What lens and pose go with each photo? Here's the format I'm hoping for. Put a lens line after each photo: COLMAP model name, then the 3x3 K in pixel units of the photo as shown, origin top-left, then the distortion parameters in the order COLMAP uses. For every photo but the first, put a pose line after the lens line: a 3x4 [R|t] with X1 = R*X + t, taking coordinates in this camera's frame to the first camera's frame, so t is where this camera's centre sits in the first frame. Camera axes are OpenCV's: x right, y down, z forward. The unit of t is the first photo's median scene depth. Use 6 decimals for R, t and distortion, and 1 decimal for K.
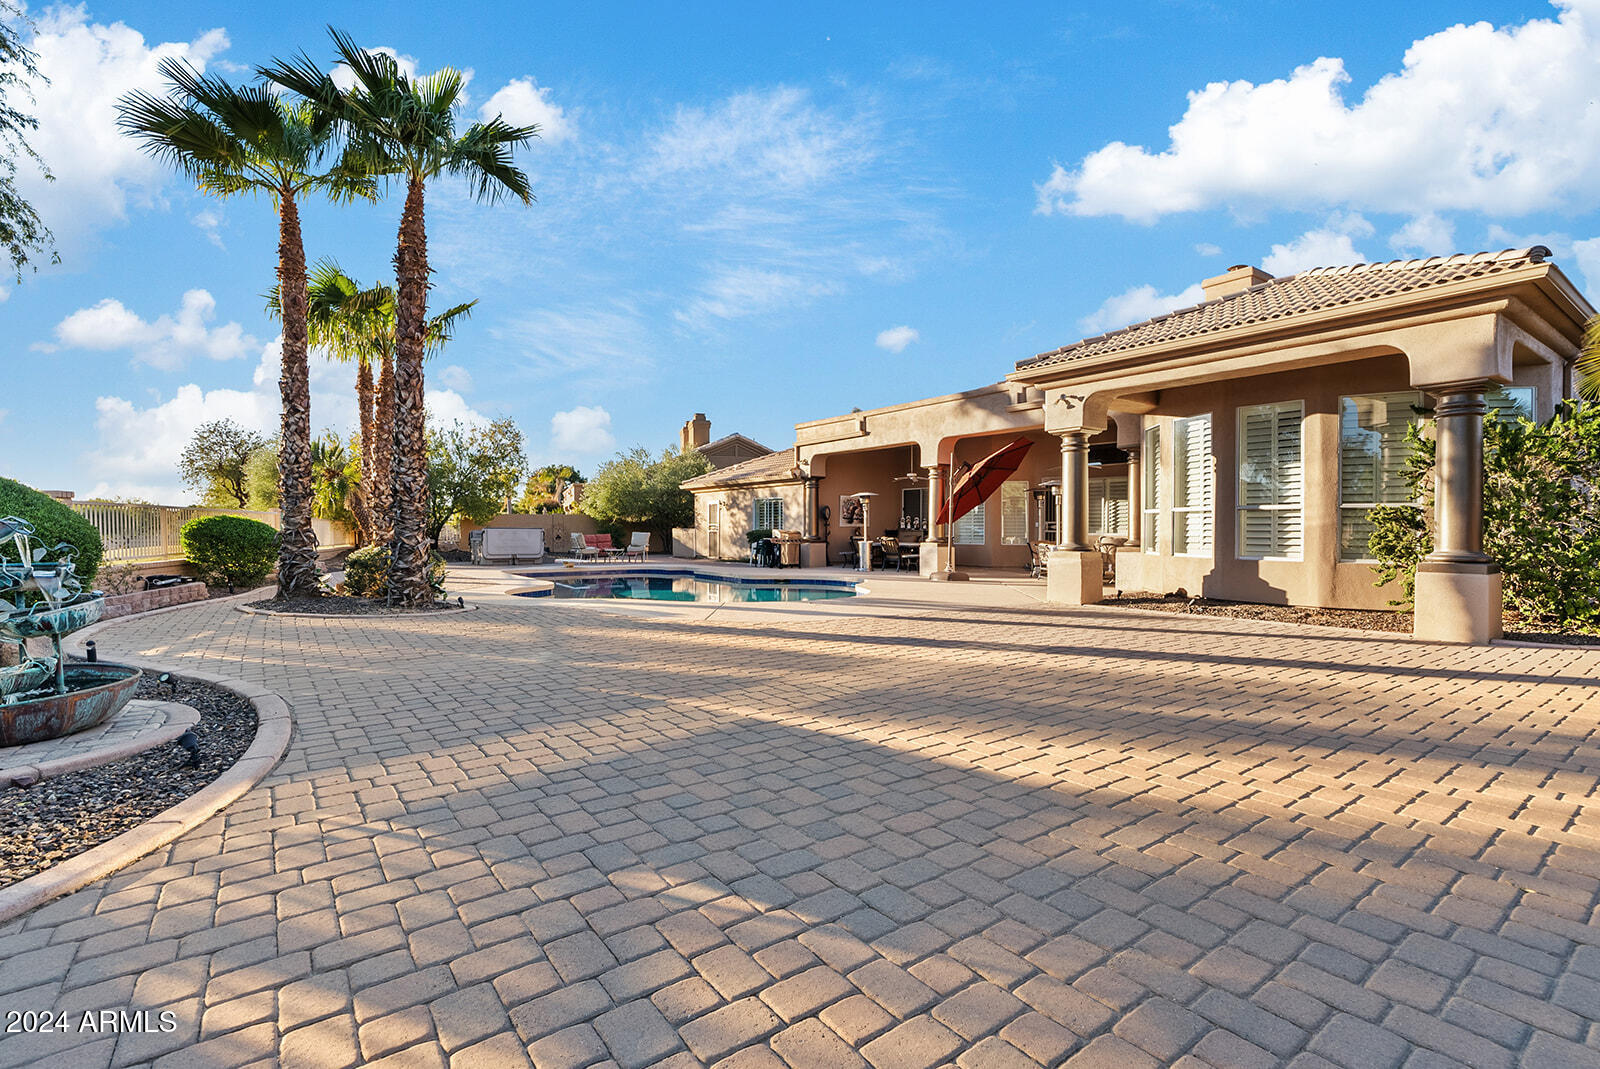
lens RADIAL K [[735.2, 0, 800.0], [0, 735.2, 534.5], [0, 0, 1]] dist [-0.000486, 0.000177]
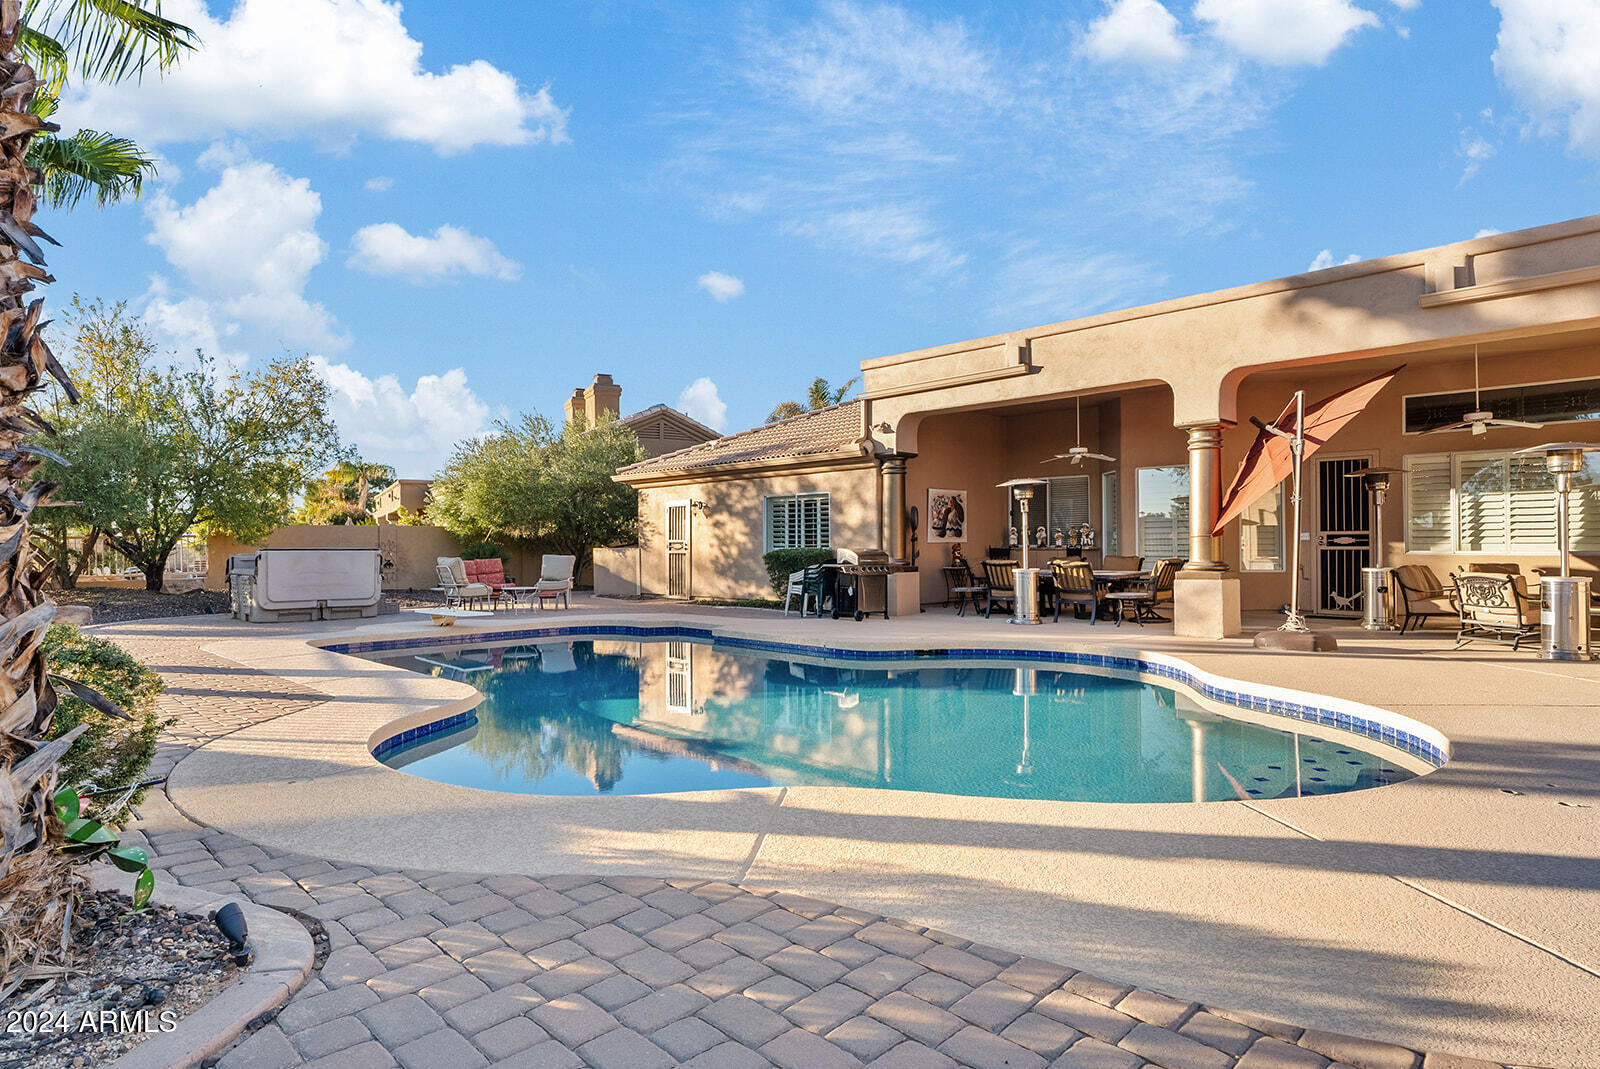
lens RADIAL K [[887.2, 0, 800.0], [0, 887.2, 534.5], [0, 0, 1]] dist [-0.003089, 0.000387]
pose [[0.987077, -0.003932, 0.160197, -0.155912], [0.007782, 0.999696, -0.023414, -0.001689], [-0.160056, 0.024358, 0.986807, 0.327617]]
